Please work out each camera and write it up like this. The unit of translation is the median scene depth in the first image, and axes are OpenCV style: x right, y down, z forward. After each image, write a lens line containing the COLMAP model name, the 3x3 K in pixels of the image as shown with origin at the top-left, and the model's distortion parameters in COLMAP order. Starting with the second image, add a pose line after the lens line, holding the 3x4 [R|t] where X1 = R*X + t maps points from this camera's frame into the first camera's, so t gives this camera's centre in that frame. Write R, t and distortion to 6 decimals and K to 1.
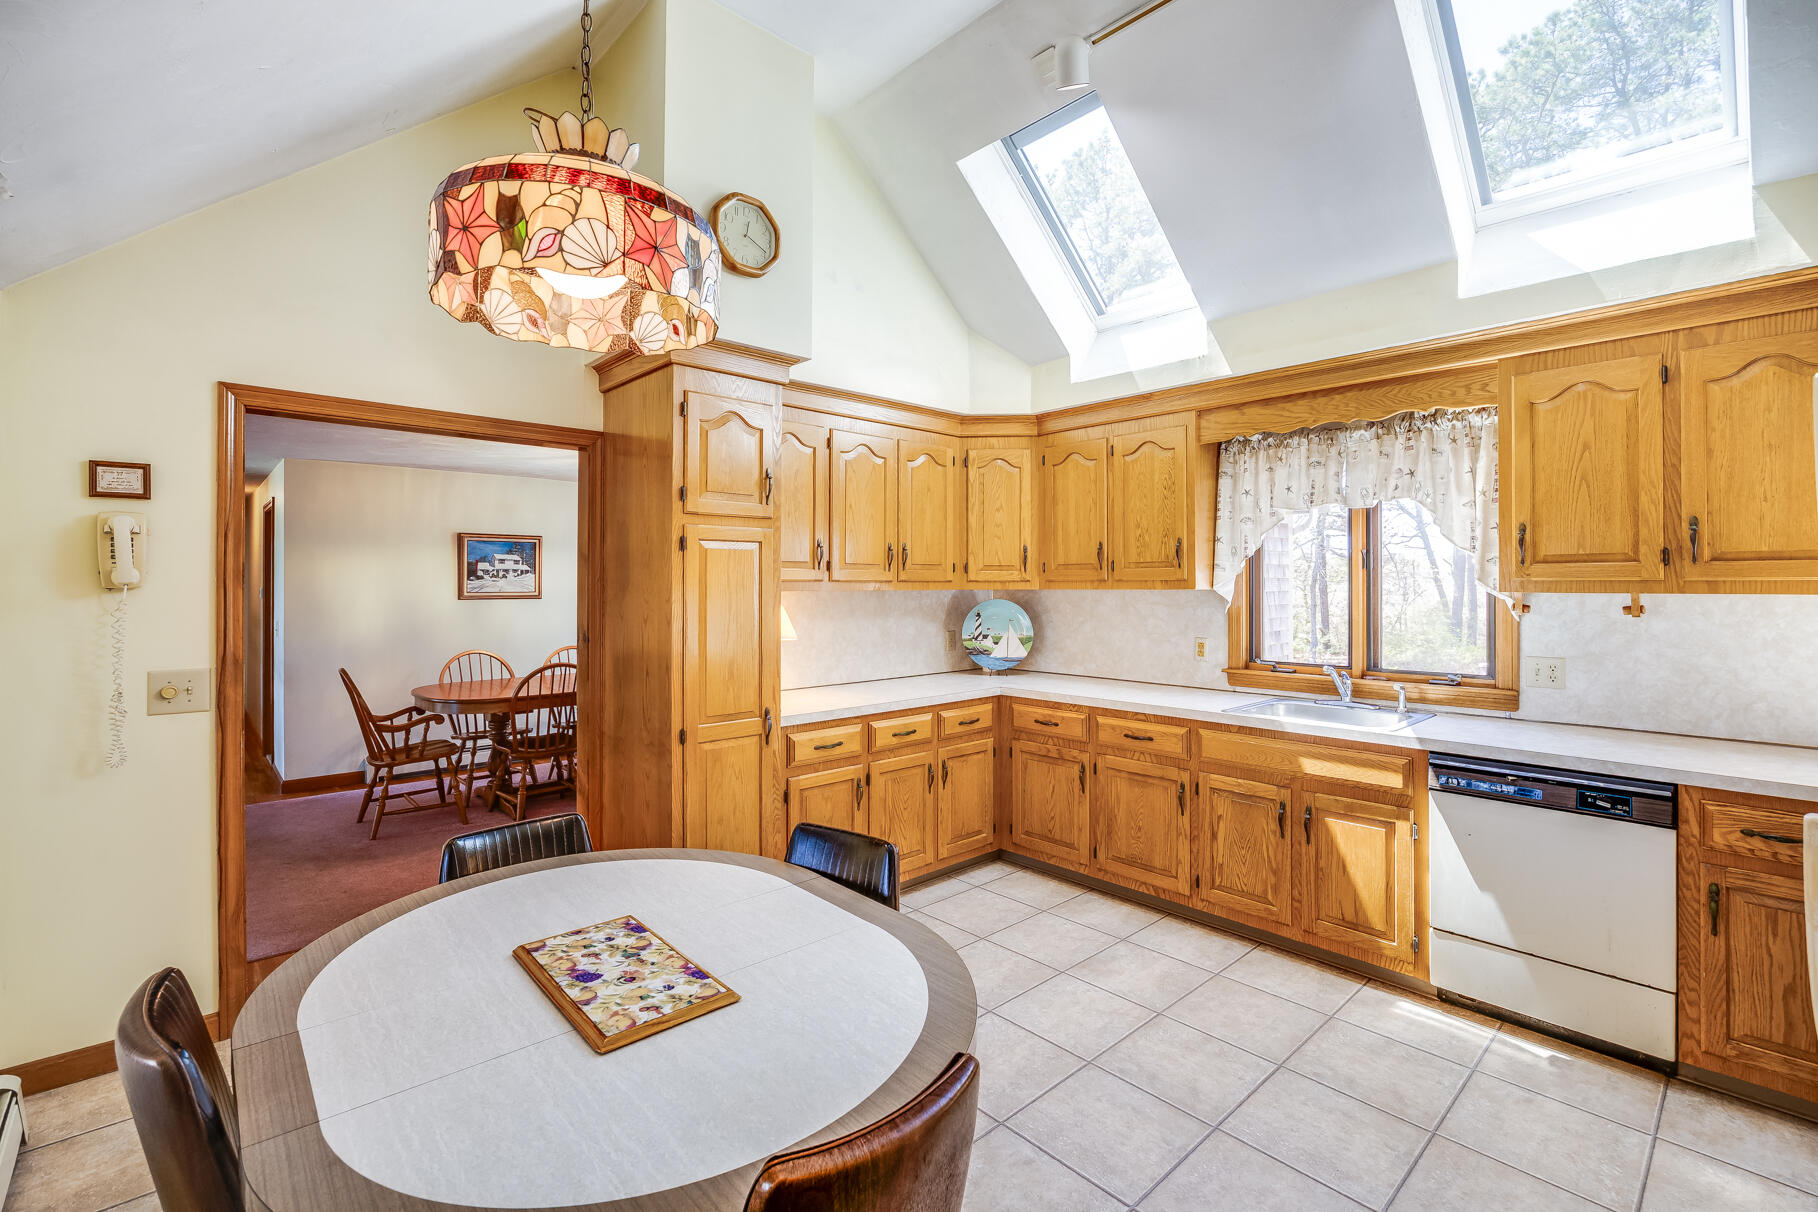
lens RADIAL K [[793.6, 0, 907.3], [0, 793.6, 594.9], [0, 0, 1]] dist [-0.008703, -0.000108]
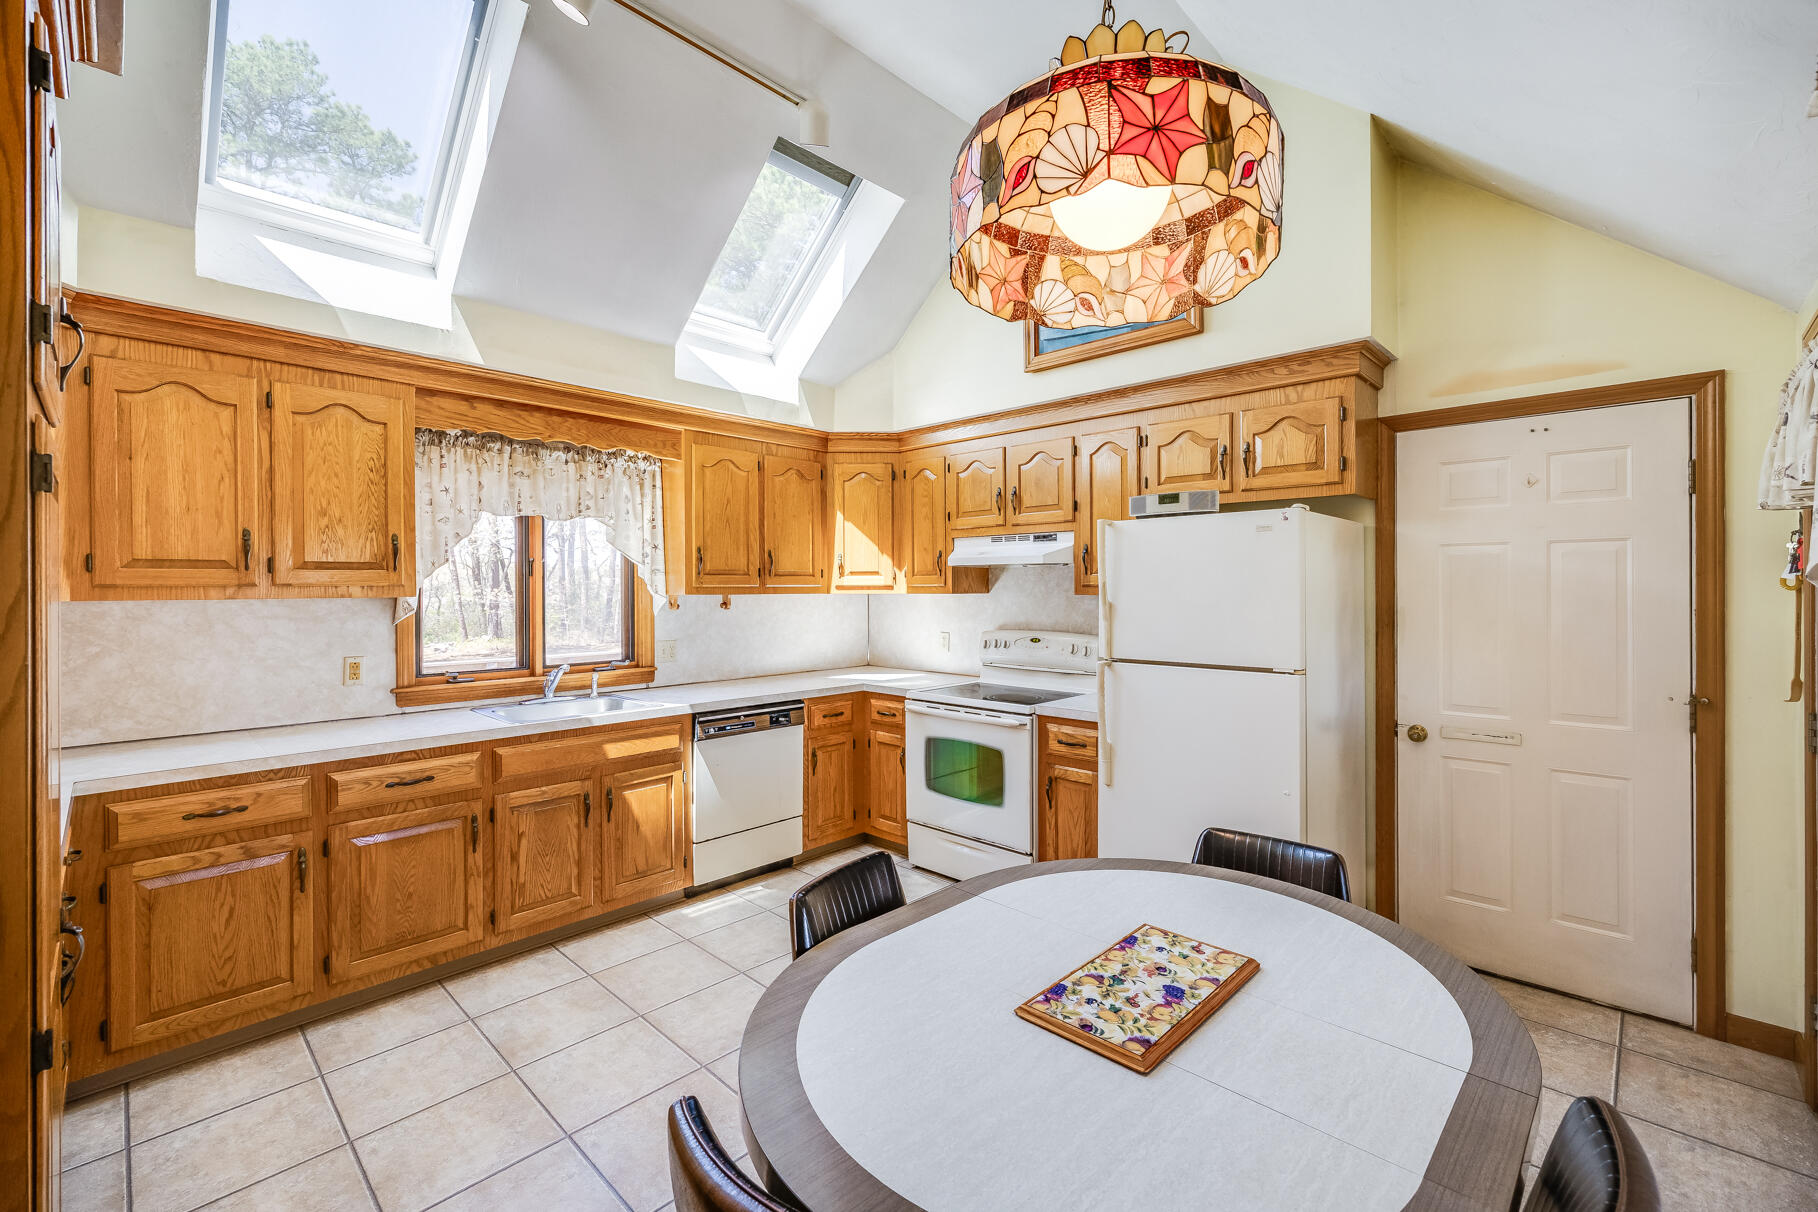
lens RADIAL K [[776.4, 0, 917.4], [0, 776.4, 597.9], [0, 0, 1]] dist [-0.002285, 0.000079]
pose [[-0.066079, -0.011835, 0.997744, -0.603287], [0.018543, 0.999742, 0.013087, -0.007769], [-0.997642, 0.019366, -0.065842, 0.622394]]
